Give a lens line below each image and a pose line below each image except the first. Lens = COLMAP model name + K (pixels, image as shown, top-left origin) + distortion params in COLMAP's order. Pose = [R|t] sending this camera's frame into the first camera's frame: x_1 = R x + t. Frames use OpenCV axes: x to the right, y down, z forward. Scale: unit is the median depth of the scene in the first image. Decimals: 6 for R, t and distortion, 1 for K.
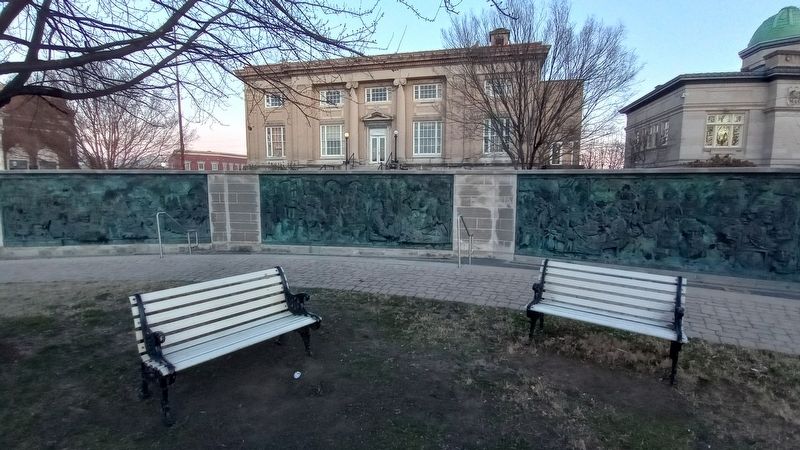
lens RADIAL K [[358.4, 0, 399.4], [0, 358.4, 223.7], [0, 0, 1]] dist [-0.017236, -0.004684]
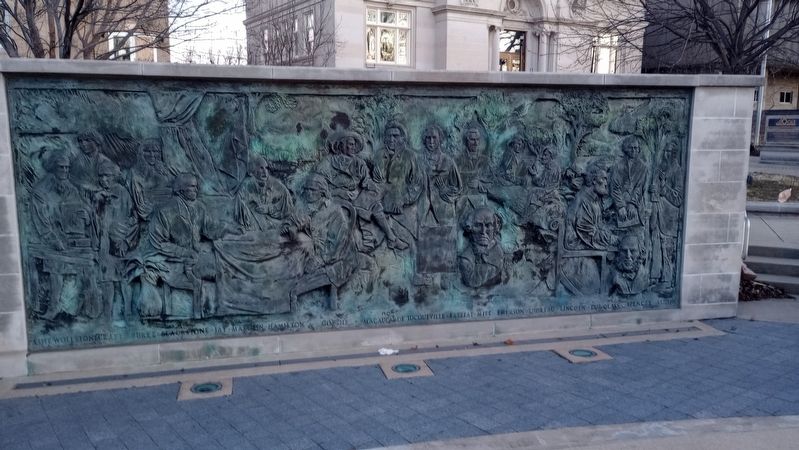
lens RADIAL K [[667.1, 0, 398.1], [0, 667.1, 227.5], [0, 0, 1]] dist [0.062013, -0.063801]
pose [[0.701824, -0.106520, 0.704342, 0.148157], [0.077553, 0.994305, 0.073097, -0.030637], [-0.708117, 0.003322, 0.706088, 0.379797]]
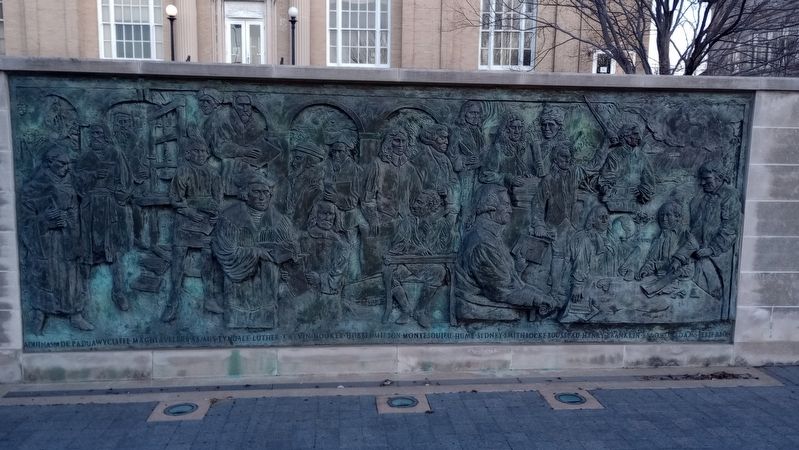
lens RADIAL K [[667.1, 0, 400.7], [0, 667.1, 224.0], [0, 0, 1]] dist [0.062013, -0.063801]
pose [[0.969743, -0.019839, 0.243320, -0.260959], [0.014226, 0.999591, 0.024804, -0.044648], [-0.243713, -0.020592, 0.969629, 0.512188]]
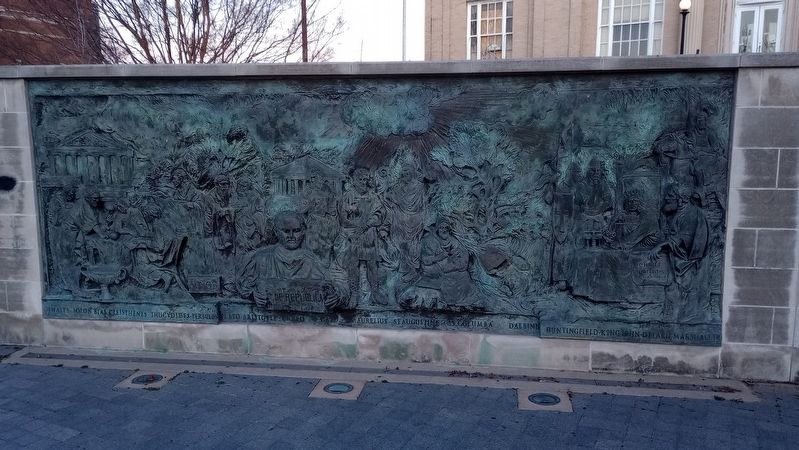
lens RADIAL K [[667.1, 0, 398.5], [0, 667.1, 222.2], [0, 0, 1]] dist [0.062013, -0.063801]
pose [[0.950671, 0.037305, -0.307949, -0.653383], [-0.029650, 0.999125, 0.029502, -0.044774], [0.308780, -0.018916, 0.950945, 0.519390]]
